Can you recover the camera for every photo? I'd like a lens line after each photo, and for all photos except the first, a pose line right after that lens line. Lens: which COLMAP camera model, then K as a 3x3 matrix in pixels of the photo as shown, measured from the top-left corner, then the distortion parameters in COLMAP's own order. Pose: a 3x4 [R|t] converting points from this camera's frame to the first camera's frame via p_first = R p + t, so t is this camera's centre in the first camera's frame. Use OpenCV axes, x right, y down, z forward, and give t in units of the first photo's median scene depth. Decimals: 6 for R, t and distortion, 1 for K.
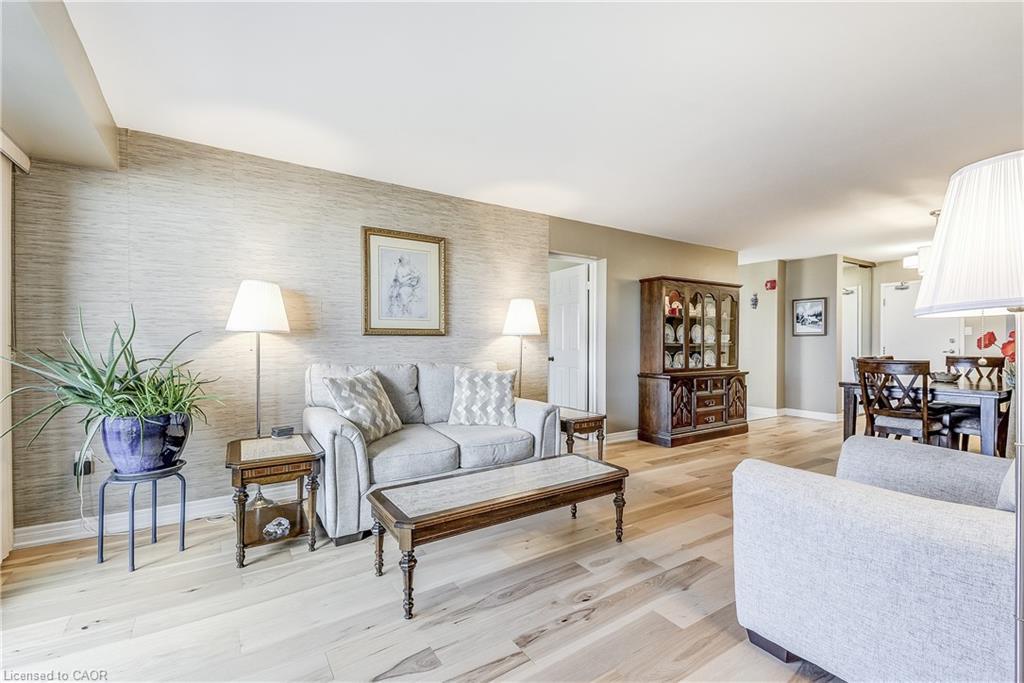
lens RADIAL K [[445.3, 0, 523.6], [0, 445.3, 350.3], [0, 0, 1]] dist [0.049849, -0.025352]
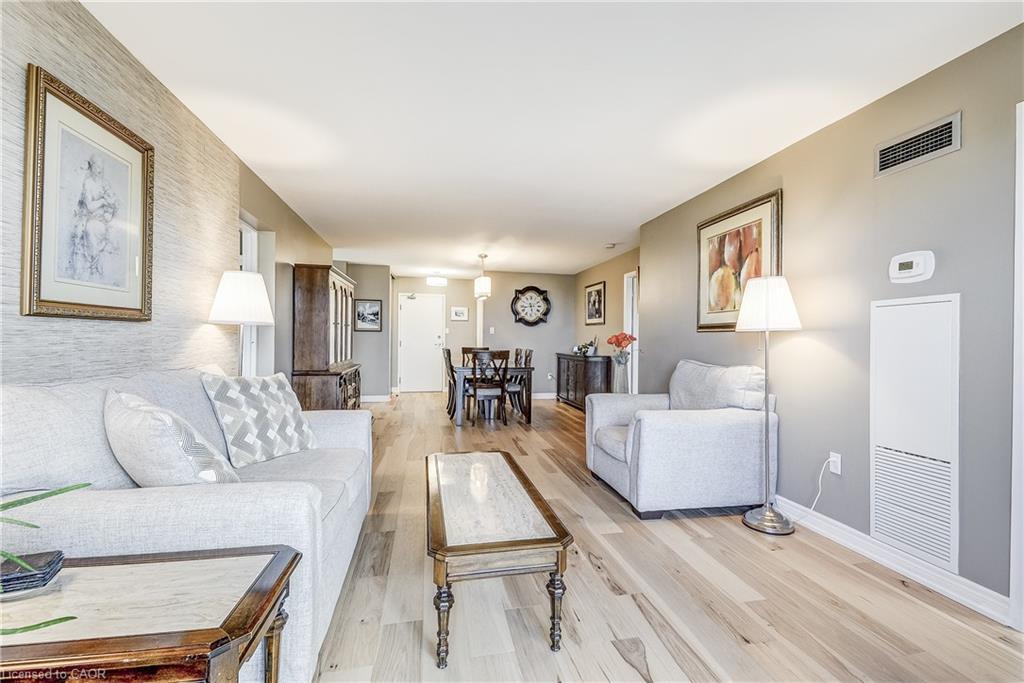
lens RADIAL K [[452.6, 0, 523.4], [0, 452.6, 336.1], [0, 0, 1]] dist [0.029542, -0.000038]
pose [[0.363661, 0.011340, 0.931462, -0.405616], [0.003553, 0.999902, -0.013560, -0.003711], [-0.931524, 0.008240, 0.363585, 0.263749]]
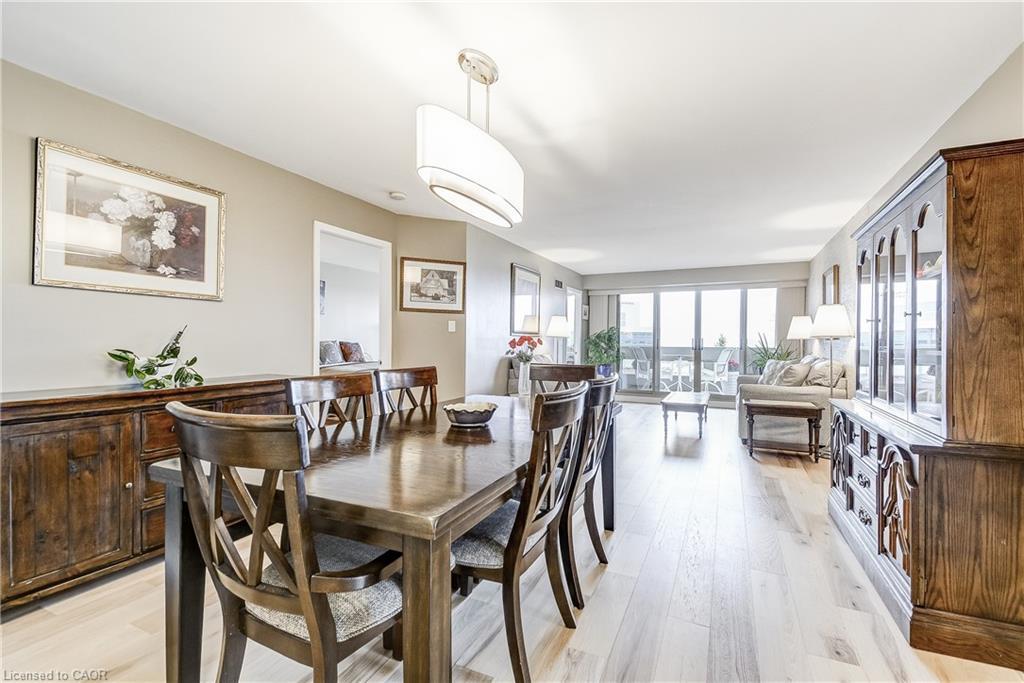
lens RADIAL K [[445.3, 0, 523.6], [0, 445.3, 350.3], [0, 0, 1]] dist [0.049849, -0.025352]
pose [[-0.849695, 0.005922, -0.527242, 0.945146], [-0.012667, 0.999419, 0.031640, -0.018970], [0.527123, 0.033563, -0.849126, 1.209815]]
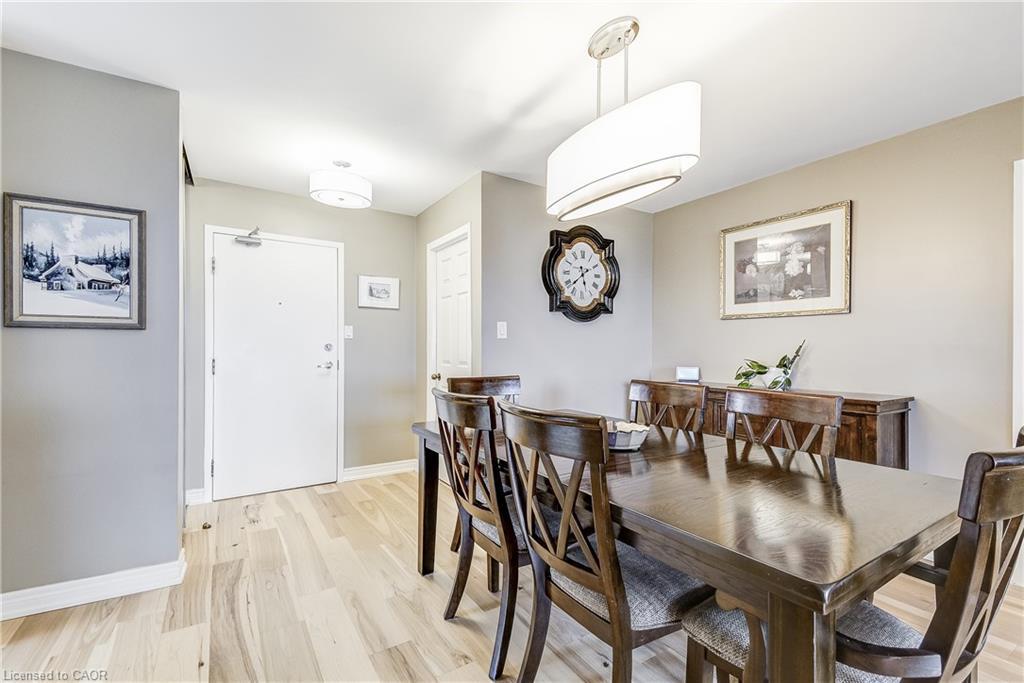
lens RADIAL K [[445.3, 0, 523.6], [0, 445.3, 350.3], [0, 0, 1]] dist [0.049849, -0.025352]
pose [[-0.000607, -0.005072, 0.999987, 0.430668], [0.011457, 0.999921, 0.005079, -0.020483], [-0.999934, 0.011460, -0.000549, 0.921328]]
